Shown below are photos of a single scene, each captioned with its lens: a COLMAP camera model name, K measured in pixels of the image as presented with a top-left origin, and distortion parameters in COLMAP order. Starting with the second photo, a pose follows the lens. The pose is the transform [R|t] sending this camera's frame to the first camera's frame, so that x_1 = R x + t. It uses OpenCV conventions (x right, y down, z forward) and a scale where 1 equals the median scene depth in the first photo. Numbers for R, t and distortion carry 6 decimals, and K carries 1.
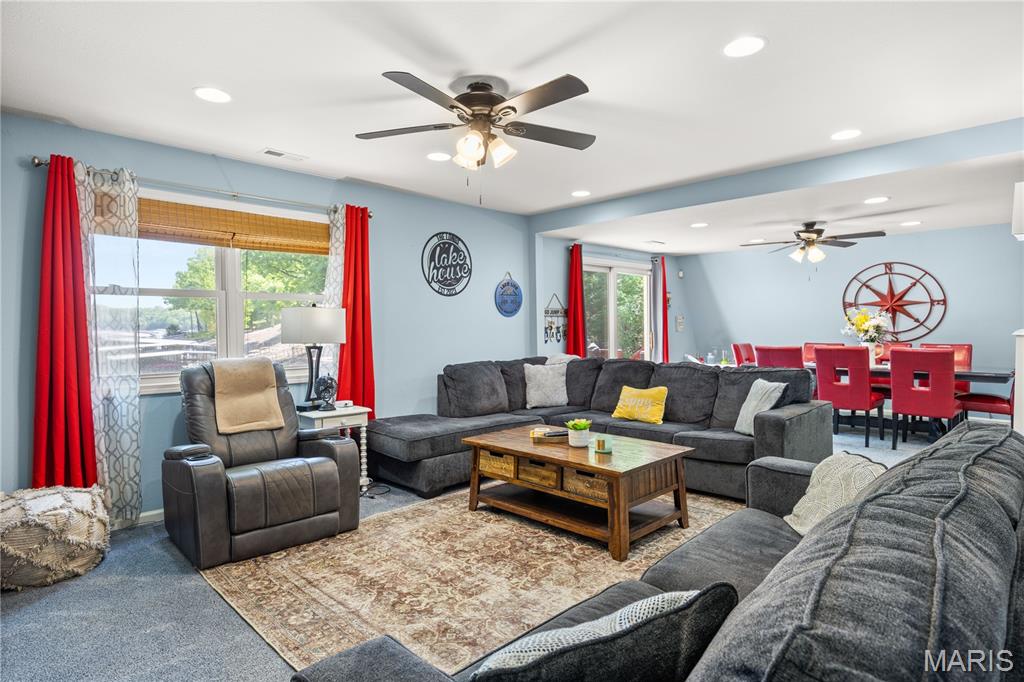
lens RADIAL K [[567.4, 0, 512.7], [0, 567.4, 338.5], [0, 0, 1]] dist [-0.001745, -0.001979]
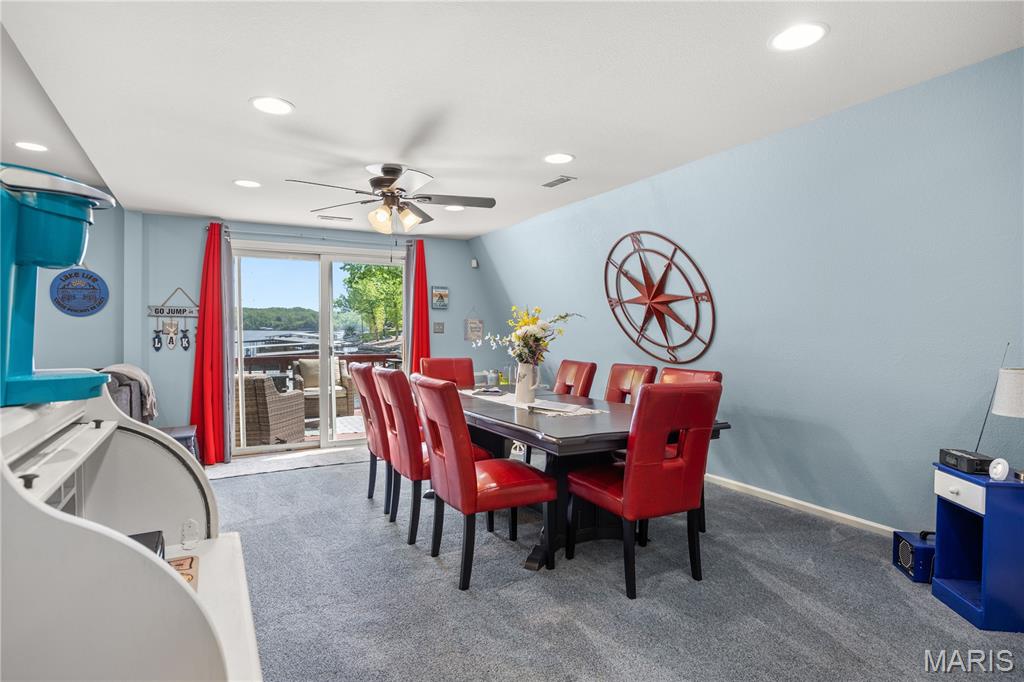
lens RADIAL K [[567.4, 0, 510.2], [0, 567.4, 339.8], [0, 0, 1]] dist [-0.001745, -0.001979]
pose [[0.955538, 0.018442, -0.294292, 0.722178], [-0.020918, 0.999767, -0.005268, -0.012636], [0.294126, 0.011190, 0.955701, 0.379787]]
